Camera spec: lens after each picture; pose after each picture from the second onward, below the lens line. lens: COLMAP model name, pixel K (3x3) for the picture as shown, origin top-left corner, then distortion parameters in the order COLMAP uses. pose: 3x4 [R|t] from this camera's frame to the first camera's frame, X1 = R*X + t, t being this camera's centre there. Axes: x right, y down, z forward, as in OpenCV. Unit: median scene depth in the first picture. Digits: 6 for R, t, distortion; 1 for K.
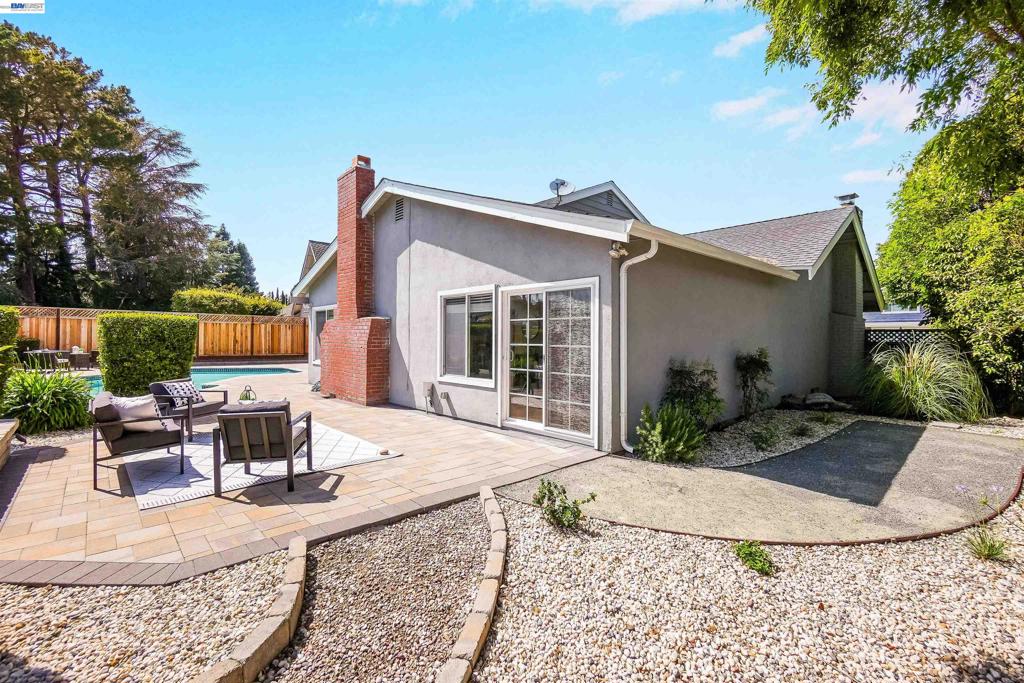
lens RADIAL K [[456.2, 0, 513.1], [0, 456.2, 337.2], [0, 0, 1]] dist [-0.009534, 0.000365]
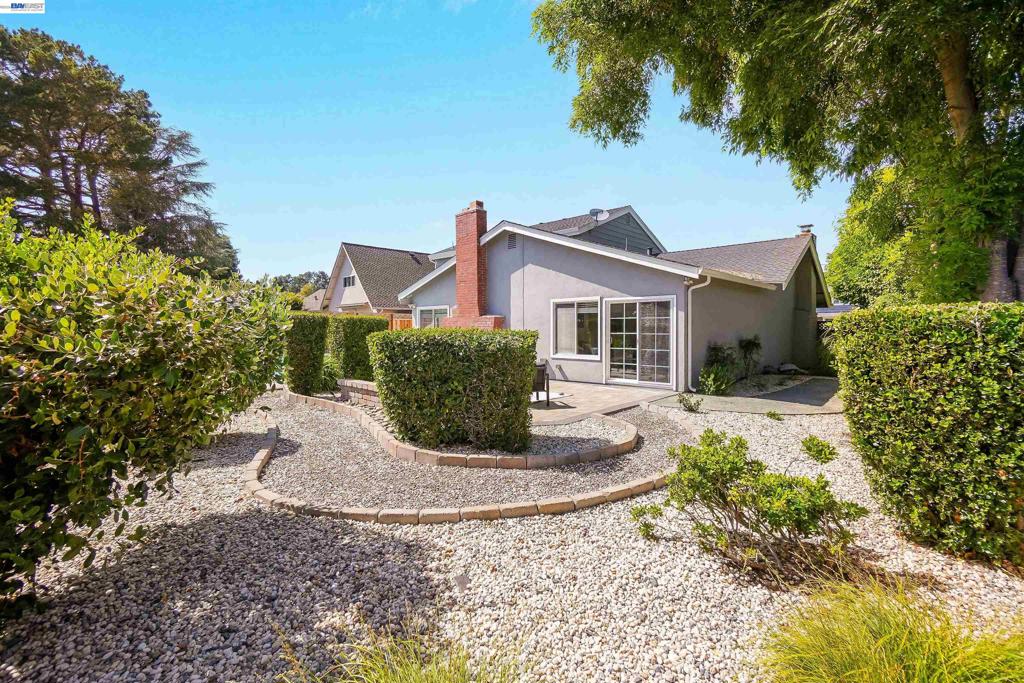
lens RADIAL K [[456.2, 0, 510.4], [0, 456.2, 336.6], [0, 0, 1]] dist [-0.009534, 0.000365]
pose [[0.997893, -0.009674, 0.064162, -0.423548], [0.008318, 0.999737, 0.021372, -0.009064], [-0.064351, -0.020793, 0.997711, -0.550291]]
